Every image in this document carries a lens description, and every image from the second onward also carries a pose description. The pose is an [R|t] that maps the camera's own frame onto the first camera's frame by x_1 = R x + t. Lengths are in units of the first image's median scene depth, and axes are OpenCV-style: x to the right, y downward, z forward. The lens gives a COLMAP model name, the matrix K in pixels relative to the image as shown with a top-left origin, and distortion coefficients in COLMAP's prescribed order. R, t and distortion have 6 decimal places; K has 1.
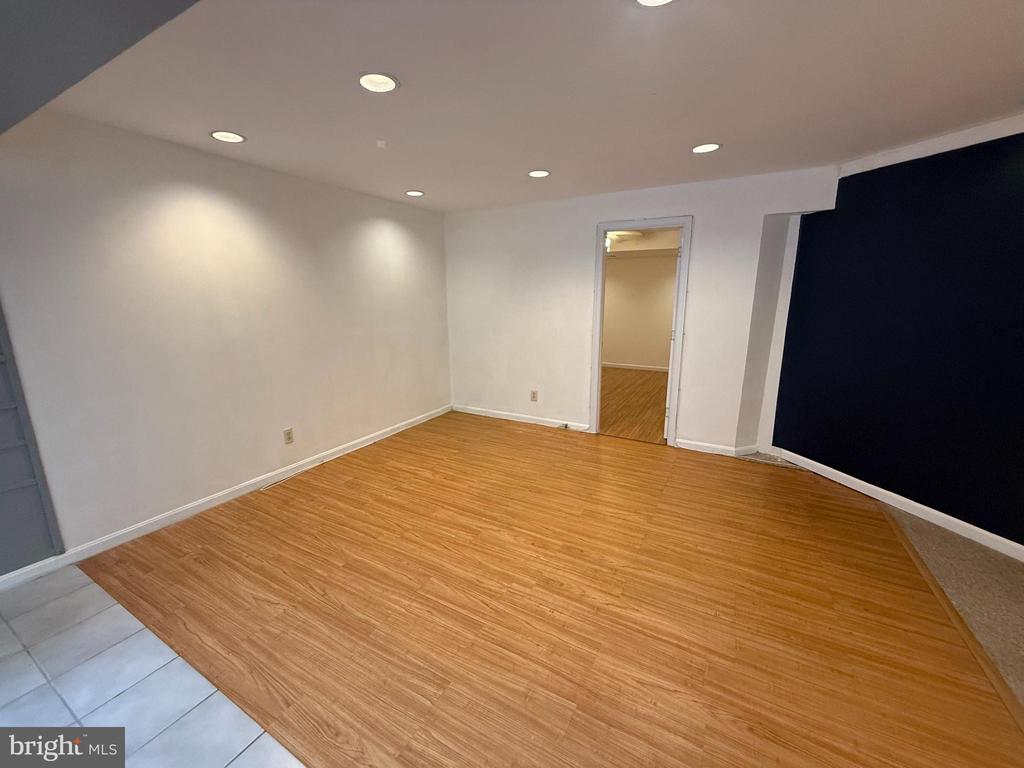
lens RADIAL K [[408.3, 0, 510.9], [0, 408.3, 383.4], [0, 0, 1]] dist [0.000374, 0.000054]
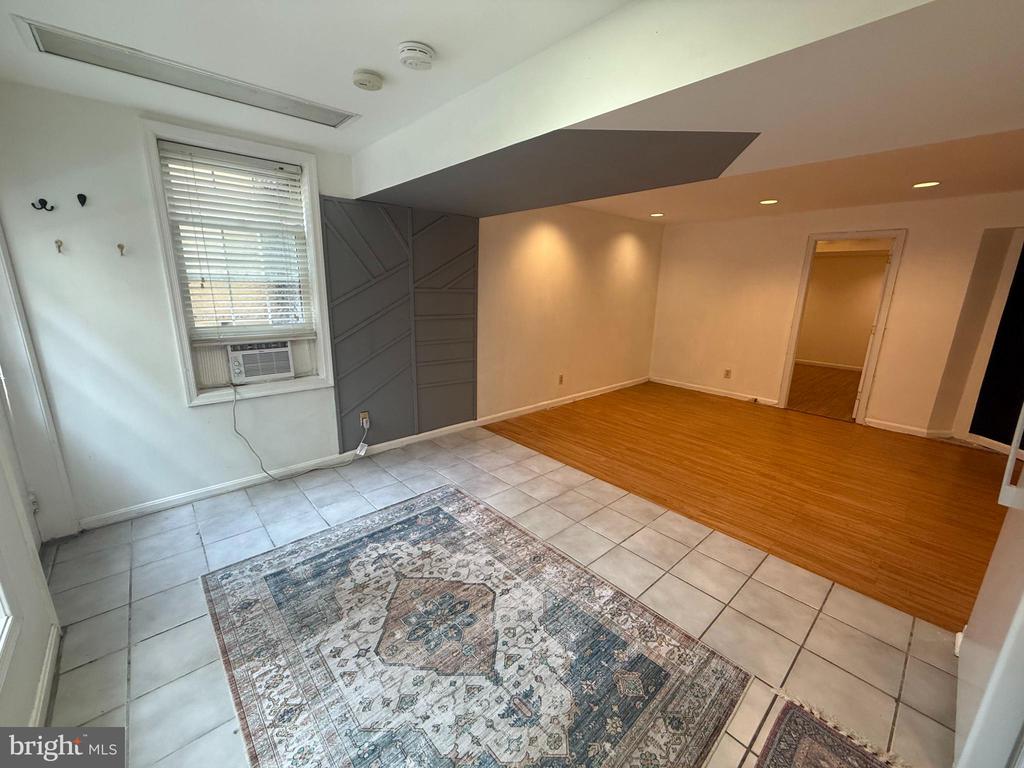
lens RADIAL K [[408.3, 0, 510.9], [0, 408.3, 383.4], [0, 0, 1]] dist [0.000374, 0.000054]
pose [[0.945240, 0.101065, -0.310335, -0.226384], [-0.094565, 0.994869, 0.035962, 0.099796], [0.312377, -0.004646, 0.949947, -0.479921]]
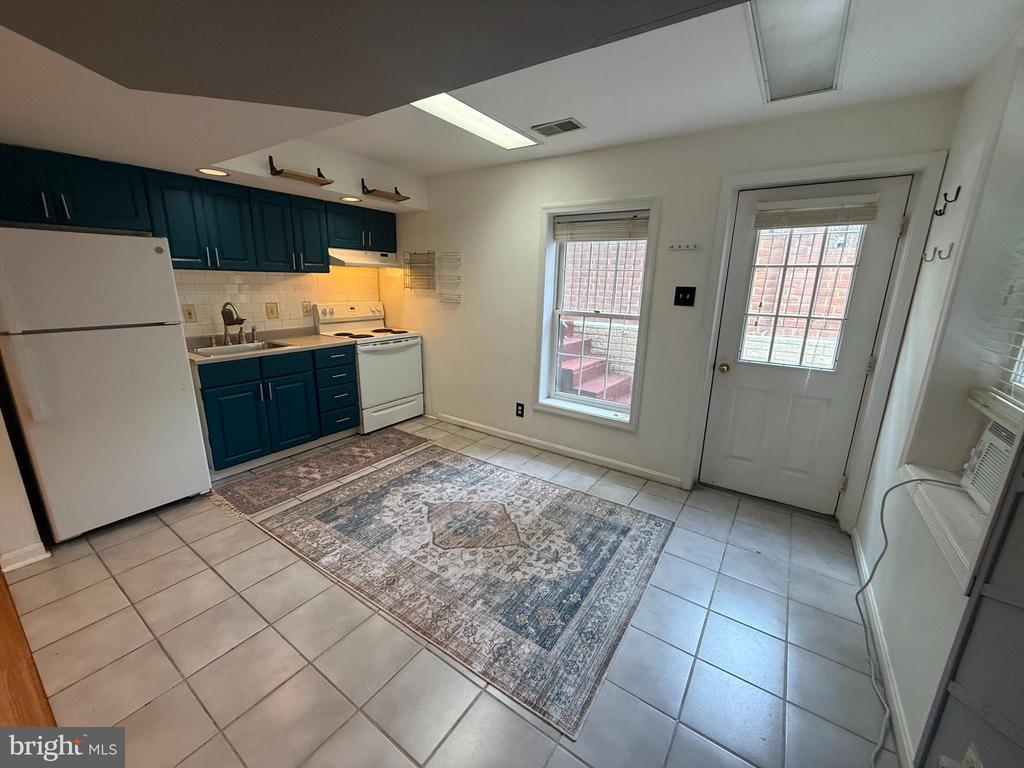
lens RADIAL K [[408.3, 0, 510.9], [0, 408.3, 383.4], [0, 0, 1]] dist [0.000374, 0.000054]
pose [[-0.995530, -0.040564, 0.085286, -0.572597], [0.001642, 0.895488, 0.445083, -0.114142], [-0.094427, 0.443234, -0.891419, 0.537996]]
